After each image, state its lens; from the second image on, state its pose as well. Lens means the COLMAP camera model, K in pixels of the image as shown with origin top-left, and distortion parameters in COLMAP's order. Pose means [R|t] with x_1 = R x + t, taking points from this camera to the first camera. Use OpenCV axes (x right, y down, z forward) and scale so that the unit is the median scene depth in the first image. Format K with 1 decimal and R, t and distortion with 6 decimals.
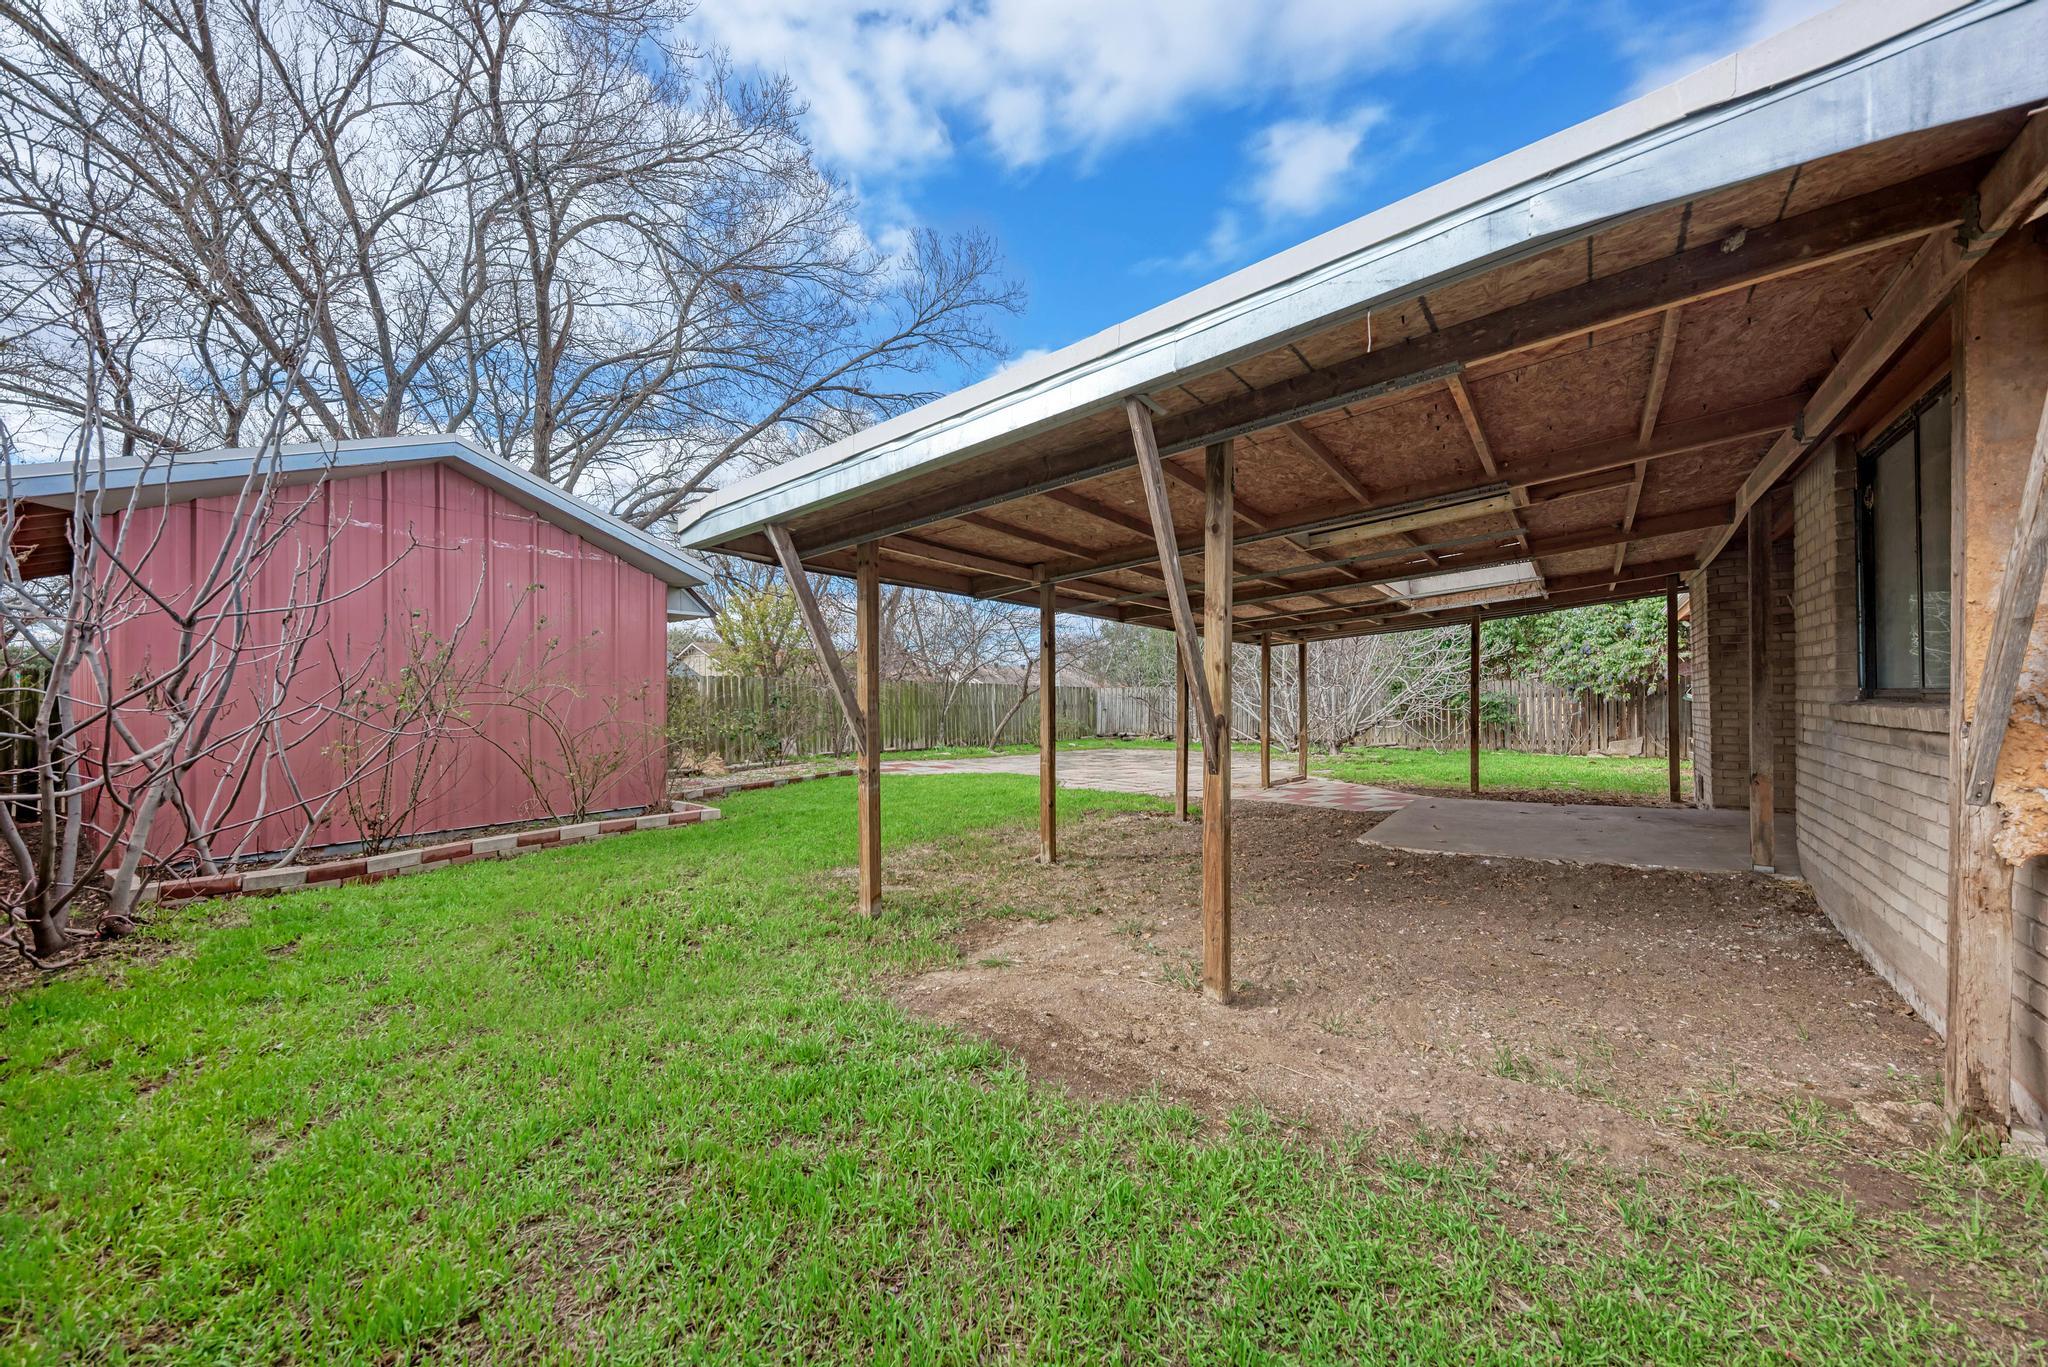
lens RADIAL K [[756.7, 0, 1020.1], [0, 756.7, 694.6], [0, 0, 1]] dist [-0.006425, -0.001274]
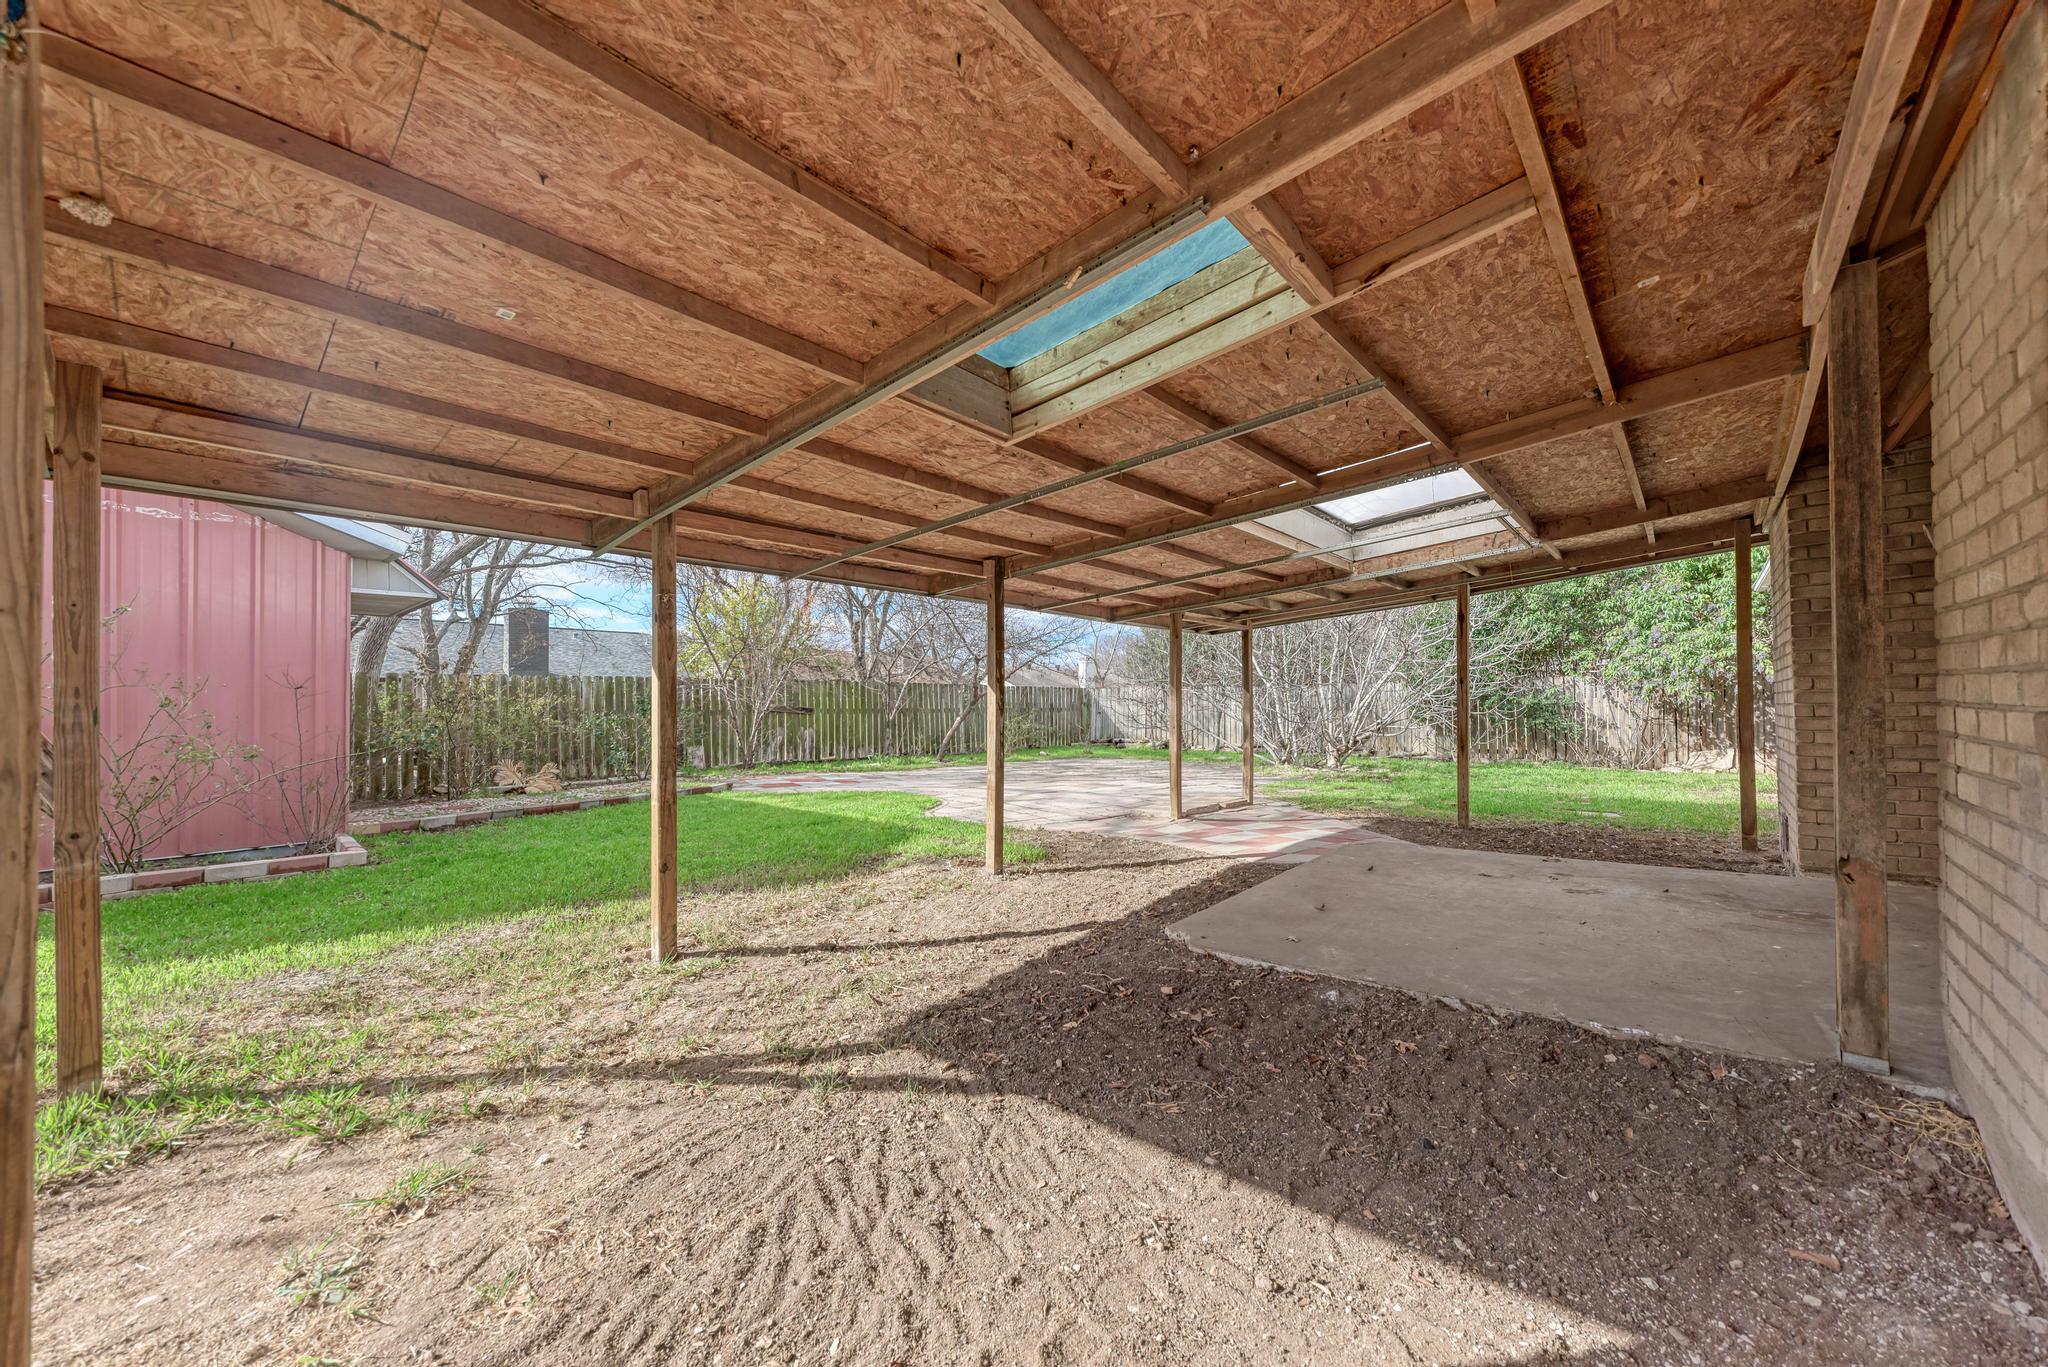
lens RADIAL K [[756.7, 0, 1031.6], [0, 756.7, 693.1], [0, 0, 1]] dist [-0.006425, -0.001274]
pose [[0.996704, -0.004277, -0.081016, 0.267063], [0.003894, 0.999980, -0.004889, 0.001295], [0.081036, 0.004557, 0.996701, 0.257309]]
